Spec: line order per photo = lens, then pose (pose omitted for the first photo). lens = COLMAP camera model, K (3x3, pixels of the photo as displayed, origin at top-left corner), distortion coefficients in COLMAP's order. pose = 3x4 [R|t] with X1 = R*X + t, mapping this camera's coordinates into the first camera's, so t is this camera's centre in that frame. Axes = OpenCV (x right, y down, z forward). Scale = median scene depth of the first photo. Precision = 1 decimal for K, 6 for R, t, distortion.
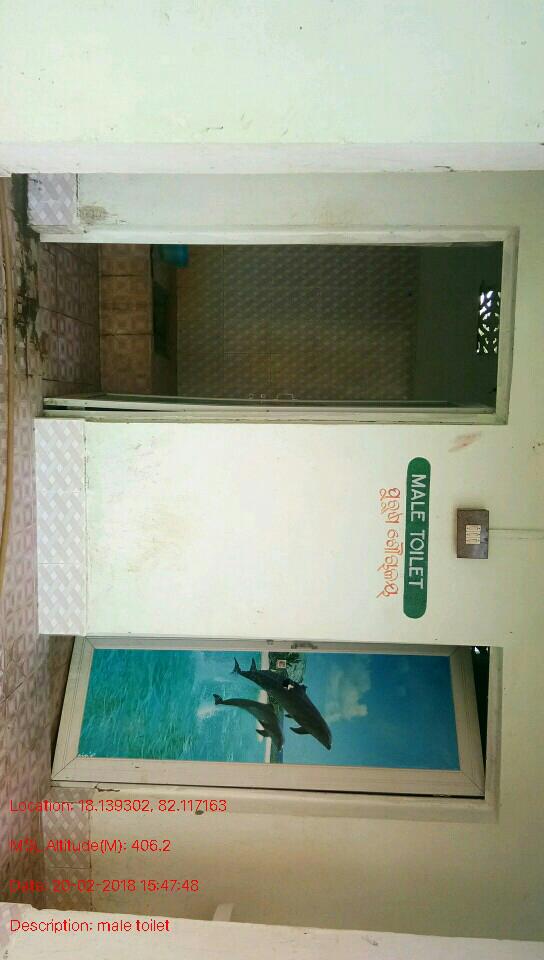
lens RADIAL K [[741.3, 0, 273.6], [0, 741.3, 474.3], [0, 0, 1]] dist [0.116201, -0.143537]
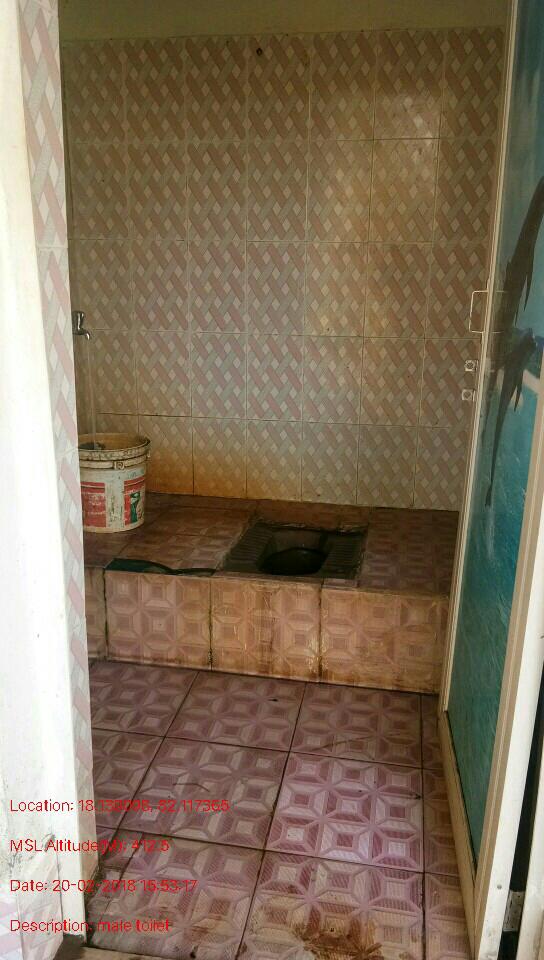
lens RADIAL K [[741.3, 0, 273.6], [0, 741.3, 474.3], [0, 0, 1]] dist [0.116201, -0.143537]
pose [[0.009138, -0.977041, -0.212853, 0.017496], [0.964739, 0.064609, -0.255154, -0.109906], [0.263048, -0.203017, 0.943181, 0.617865]]
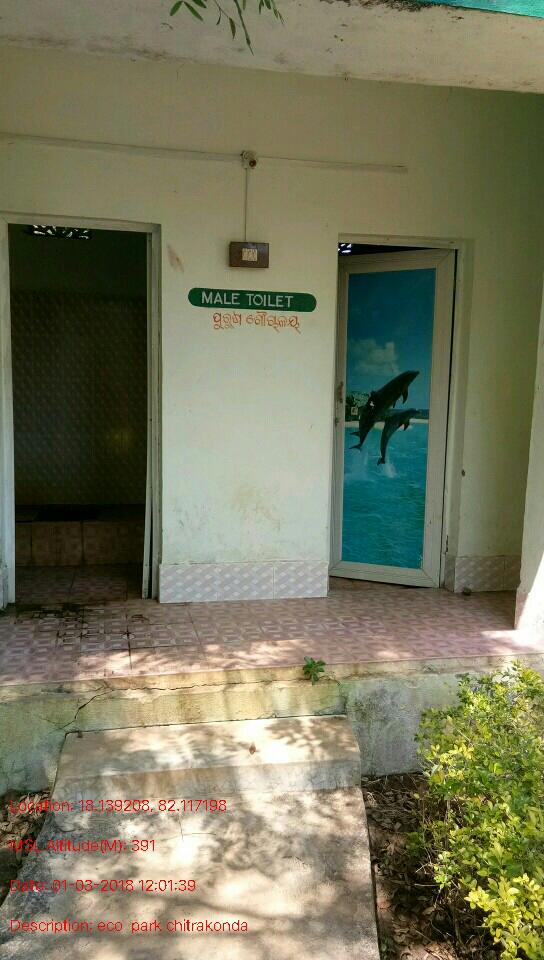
lens RADIAL K [[741.3, 0, 273.6], [0, 741.3, 474.3], [0, 0, 1]] dist [0.116201, -0.143537]
pose [[-0.001114, -0.998407, -0.056417, -0.026020], [0.994105, -0.007223, 0.108180, -0.015527], [-0.108416, -0.055964, 0.992529, -0.232019]]
